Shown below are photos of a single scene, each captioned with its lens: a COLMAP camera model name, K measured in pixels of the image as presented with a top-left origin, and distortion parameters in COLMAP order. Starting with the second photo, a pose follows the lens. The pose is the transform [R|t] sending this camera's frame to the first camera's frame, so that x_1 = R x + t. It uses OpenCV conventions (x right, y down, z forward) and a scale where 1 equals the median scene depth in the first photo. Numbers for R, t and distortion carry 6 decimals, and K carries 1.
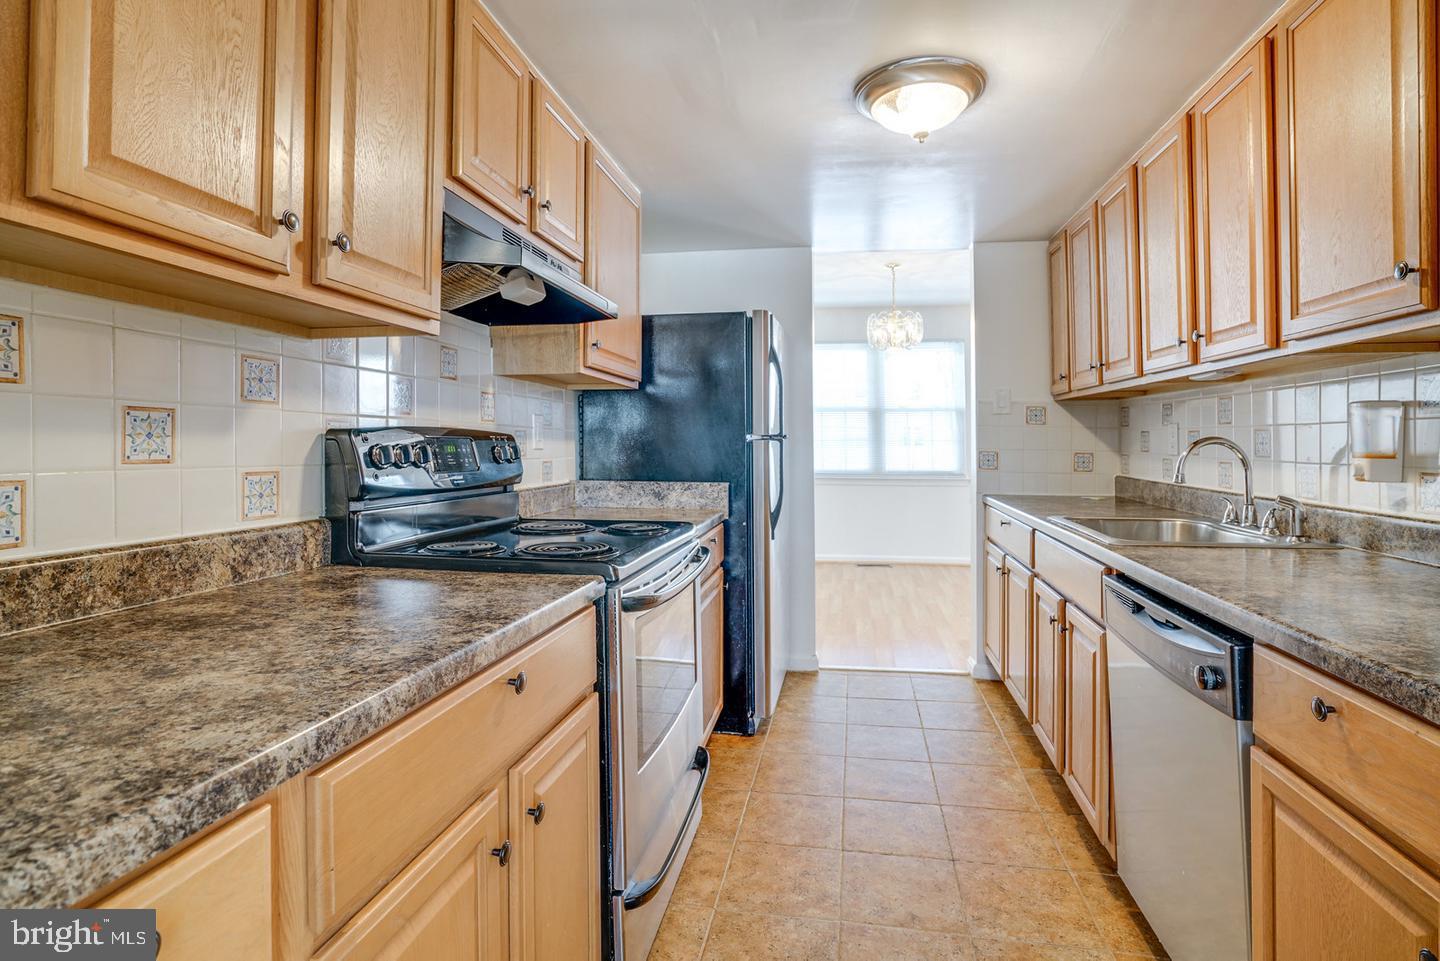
lens RADIAL K [[704.9, 0, 720.8], [0, 704.9, 438.8], [0, 0, 1]] dist [-0.042813, 0.016441]
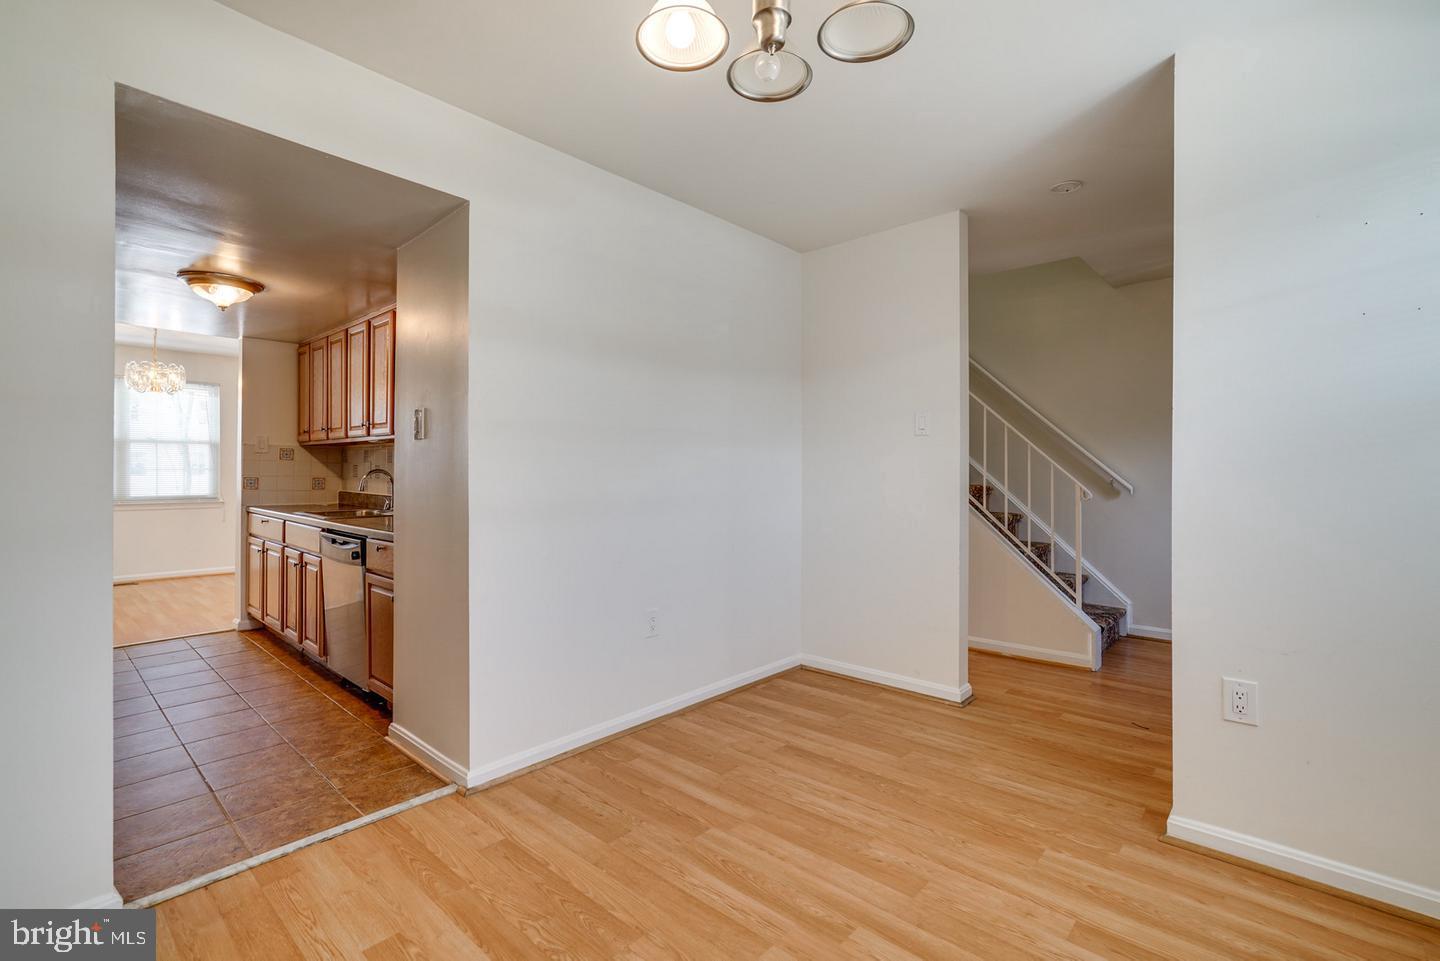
lens RADIAL K [[646.6, 0, 724.9], [0, 646.6, 472.7], [0, 0, 1]] dist [-0.008427, 0.012282]
pose [[0.523614, 0.007214, 0.851925, -0.573077], [-0.012198, 0.999925, -0.000970, -0.005026], [-0.851868, -0.009884, 0.523663, -1.272645]]
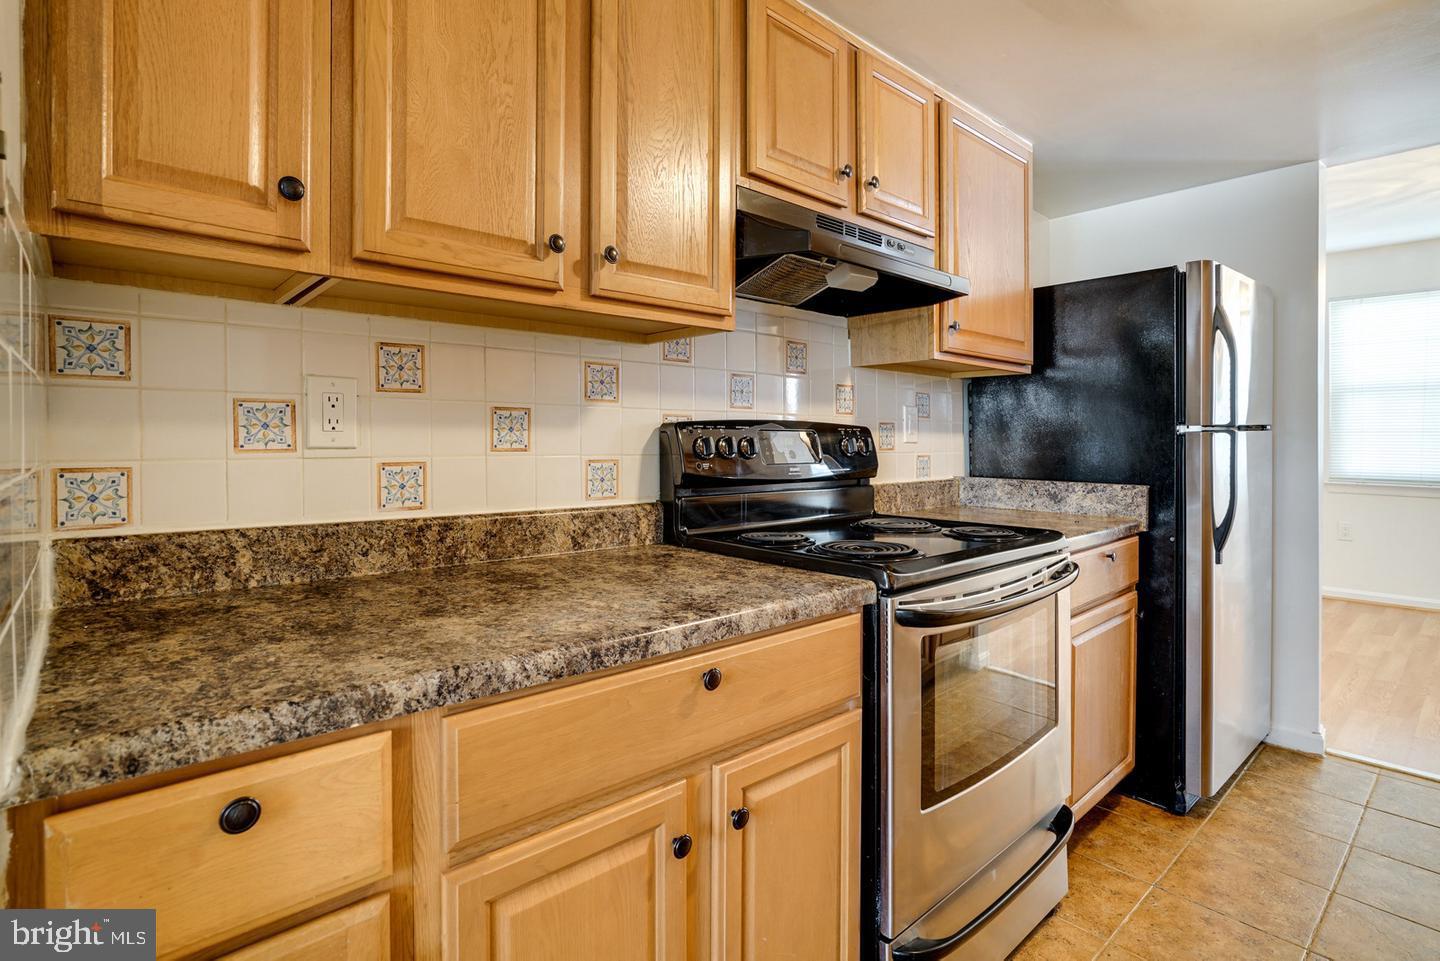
lens RADIAL K [[706.0, 0, 708.9], [0, 706.0, 445.3], [0, 0, 1]] dist [-0.033518, 0.019557]
pose [[0.782829, 0.006220, -0.622205, 0.196409], [0.004419, 0.999869, 0.015555, 0.004345], [0.622221, -0.014926, 0.782699, 0.142881]]
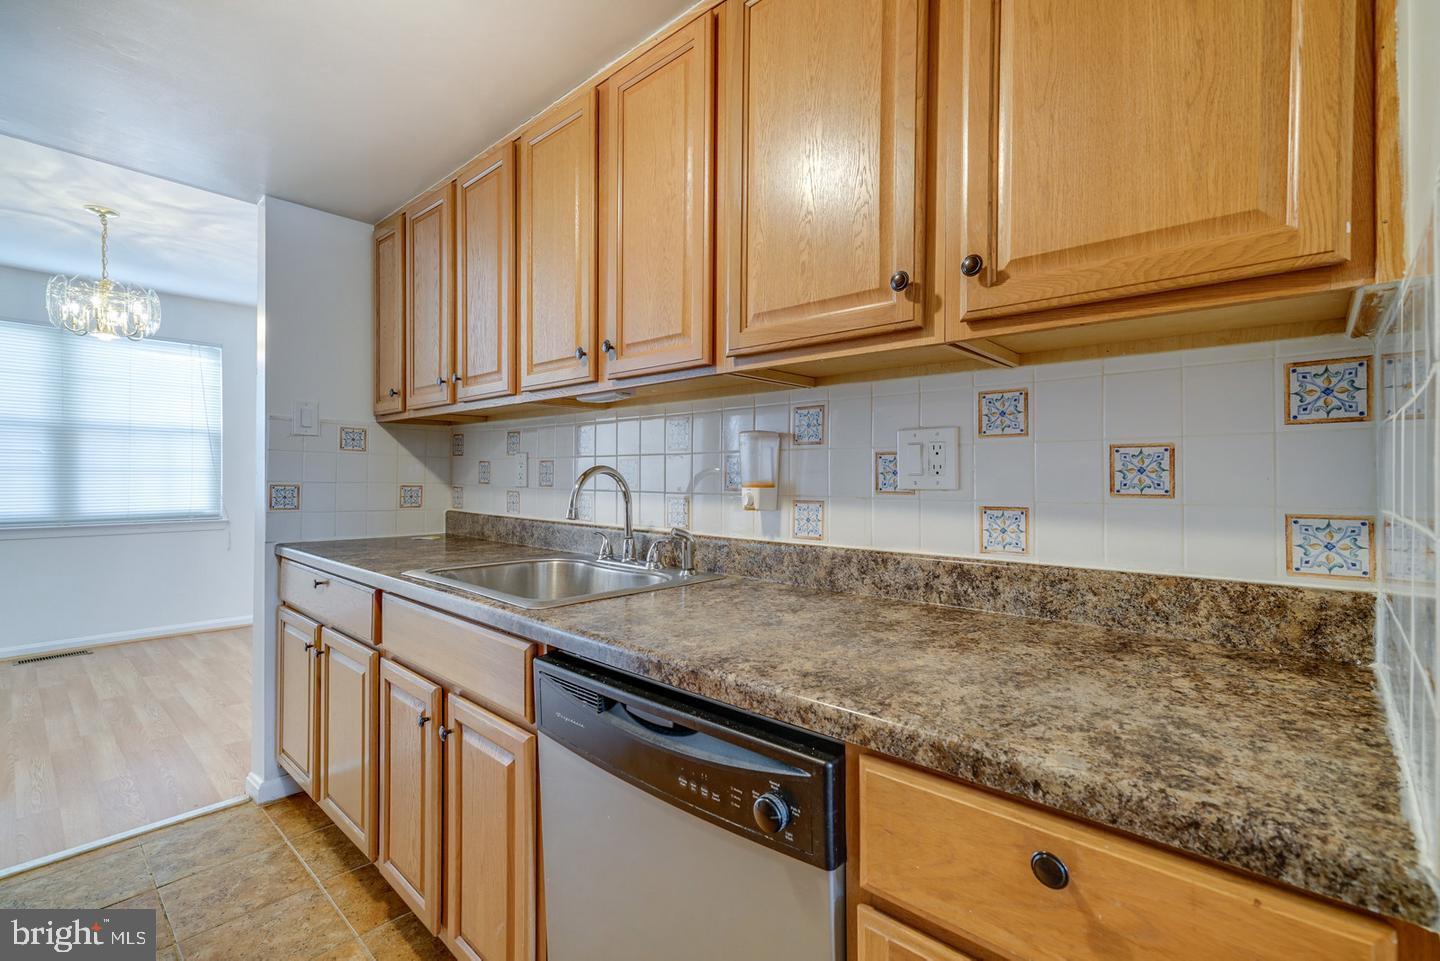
lens RADIAL K [[646.6, 0, 724.9], [0, 646.6, 472.7], [0, 0, 1]] dist [-0.008427, 0.012282]
pose [[0.525250, 0.007749, 0.850913, 0.102771], [-0.007580, 0.999961, -0.004428, 0.010704], [-0.850914, -0.004124, 0.525288, 0.541776]]
